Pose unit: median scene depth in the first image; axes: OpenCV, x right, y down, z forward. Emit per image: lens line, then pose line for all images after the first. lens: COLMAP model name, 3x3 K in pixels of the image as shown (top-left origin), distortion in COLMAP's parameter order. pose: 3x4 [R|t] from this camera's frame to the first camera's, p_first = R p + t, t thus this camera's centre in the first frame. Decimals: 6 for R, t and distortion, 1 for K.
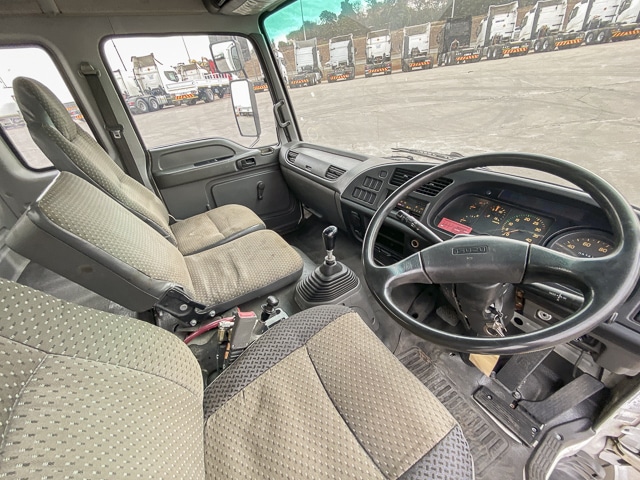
lens RADIAL K [[257.6, 0, 320.0], [0, 257.6, 240.0], [0, 0, 1]] dist [0.000080, -0.000191]
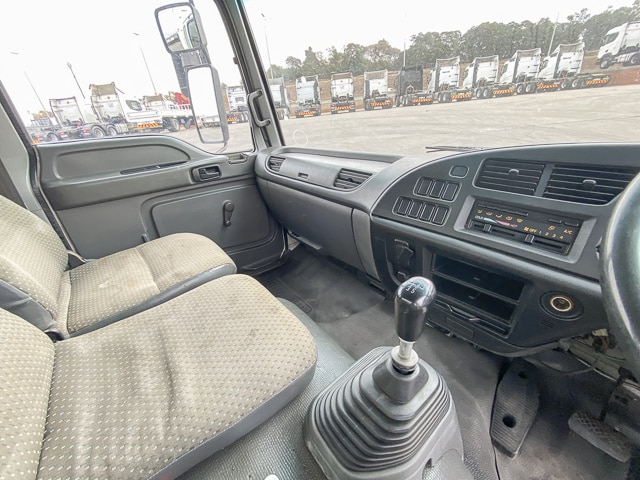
lens RADIAL K [[257.6, 0, 320.0], [0, 257.6, 240.0], [0, 0, 1]] dist [0.000080, -0.000191]
pose [[0.992872, -0.019686, 0.117546, -0.056683], [0.032722, 0.993390, -0.110022, -0.029216], [-0.114603, 0.113084, 0.986954, 0.247614]]
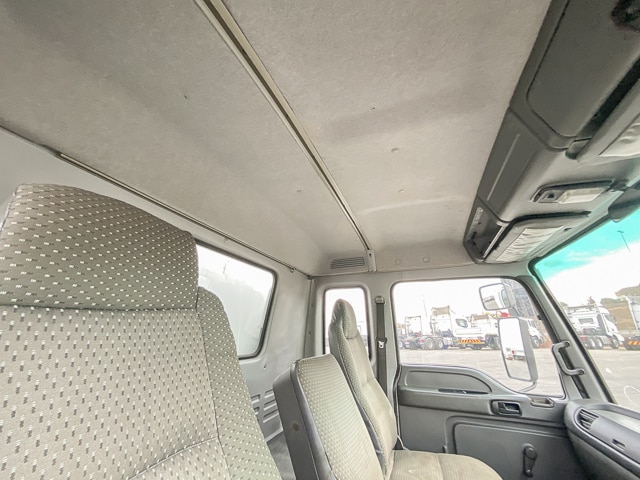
lens RADIAL K [[257.6, 0, 320.0], [0, 257.6, 240.0], [0, 0, 1]] dist [0.000080, -0.000191]
pose [[0.588721, -0.181583, -0.787677, 0.069175], [-0.491298, 0.693423, -0.527058, 0.026593], [0.641898, 0.697275, 0.319022, 0.033847]]
